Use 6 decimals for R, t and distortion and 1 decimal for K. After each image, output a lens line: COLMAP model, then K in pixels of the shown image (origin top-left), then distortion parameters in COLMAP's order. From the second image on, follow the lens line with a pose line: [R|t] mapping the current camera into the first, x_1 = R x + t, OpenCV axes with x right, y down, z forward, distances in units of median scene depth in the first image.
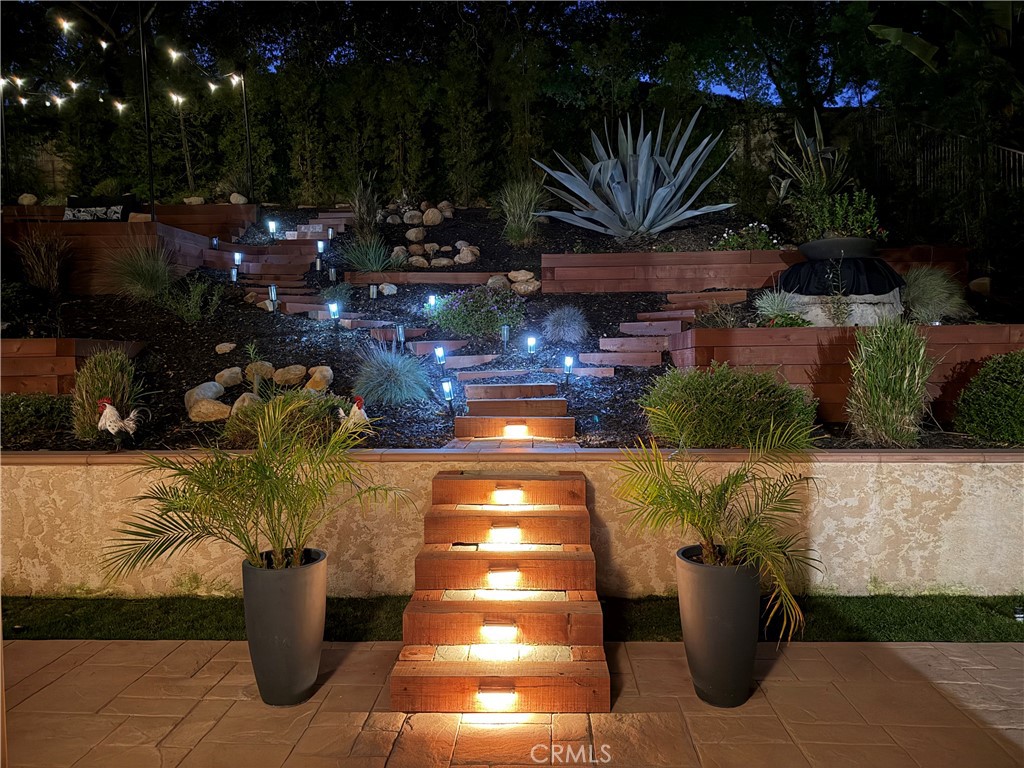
lens RADIAL K [[722.3, 0, 514.8], [0, 722.3, 392.6], [0, 0, 1]] dist [0.042982, -0.055682]
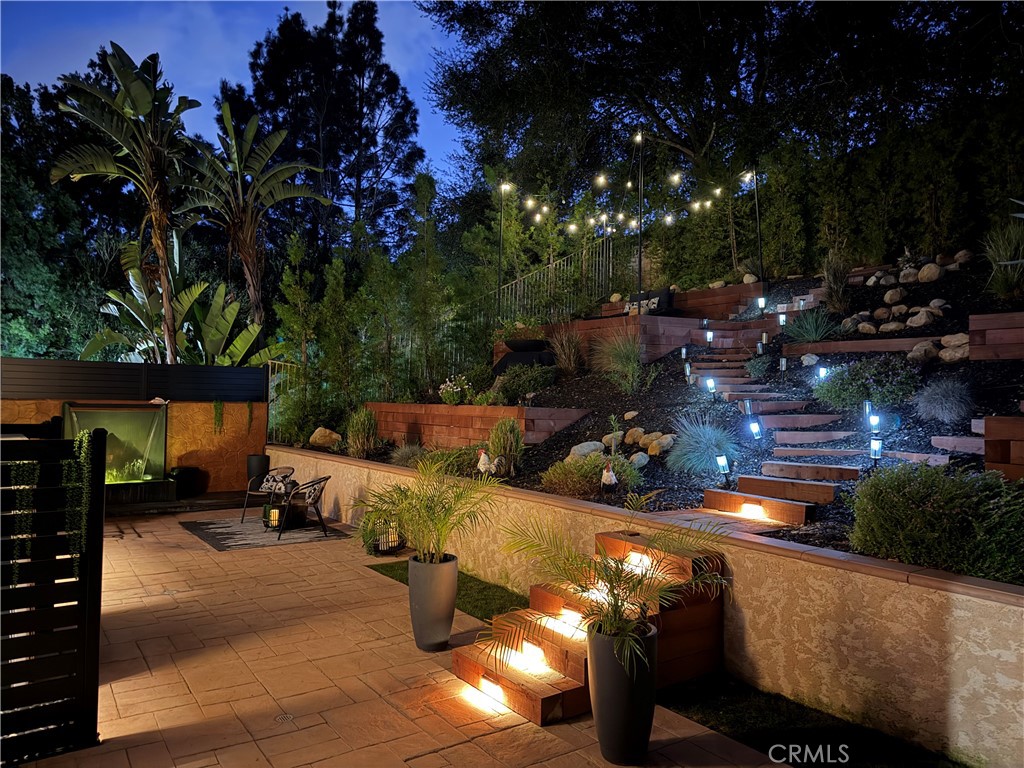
lens RADIAL K [[722.3, 0, 510.3], [0, 722.3, 380.9], [0, 0, 1]] dist [0.042982, -0.055682]
pose [[0.600801, -0.003406, -0.799391, 0.400919], [-0.061594, 0.996821, -0.050539, -0.036428], [0.797022, 0.079601, 0.598681, 0.049477]]
